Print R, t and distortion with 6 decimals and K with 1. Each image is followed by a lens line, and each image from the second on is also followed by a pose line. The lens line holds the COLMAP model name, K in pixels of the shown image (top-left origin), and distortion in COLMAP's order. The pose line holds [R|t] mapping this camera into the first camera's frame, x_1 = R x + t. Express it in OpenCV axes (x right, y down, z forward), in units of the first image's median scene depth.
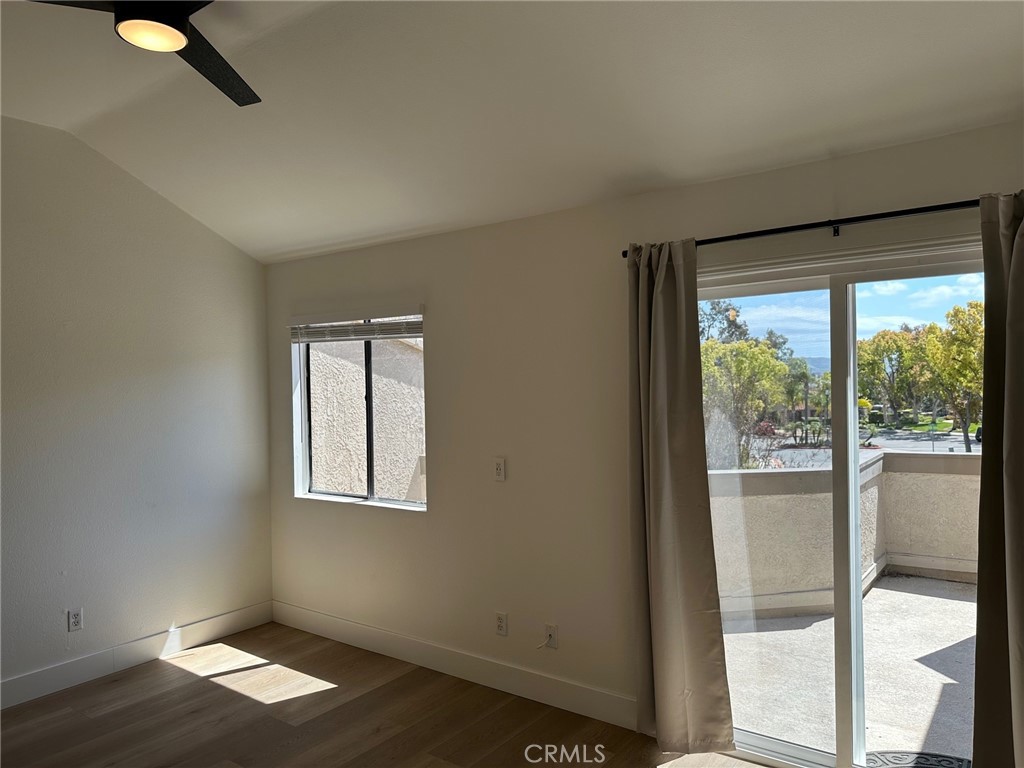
lens RADIAL K [[726.0, 0, 510.8], [0, 726.0, 387.5], [0, 0, 1]] dist [0.050839, -0.041934]
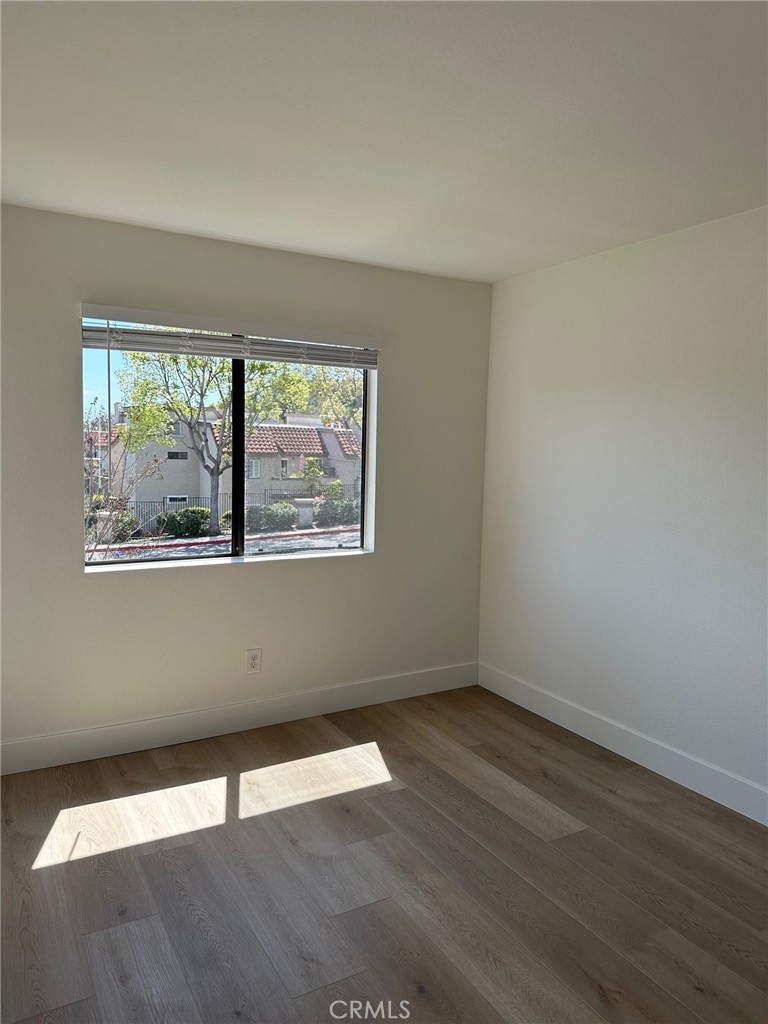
lens RADIAL K [[726.0, 0, 383.0], [0, 726.0, 508.5], [0, 0, 1]] dist [0.050839, -0.041934]
pose [[0.399162, -0.095870, 0.911855, -0.939766], [-0.027816, 0.992794, 0.116556, -0.000435], [-0.916459, -0.071889, 0.393619, 0.572561]]
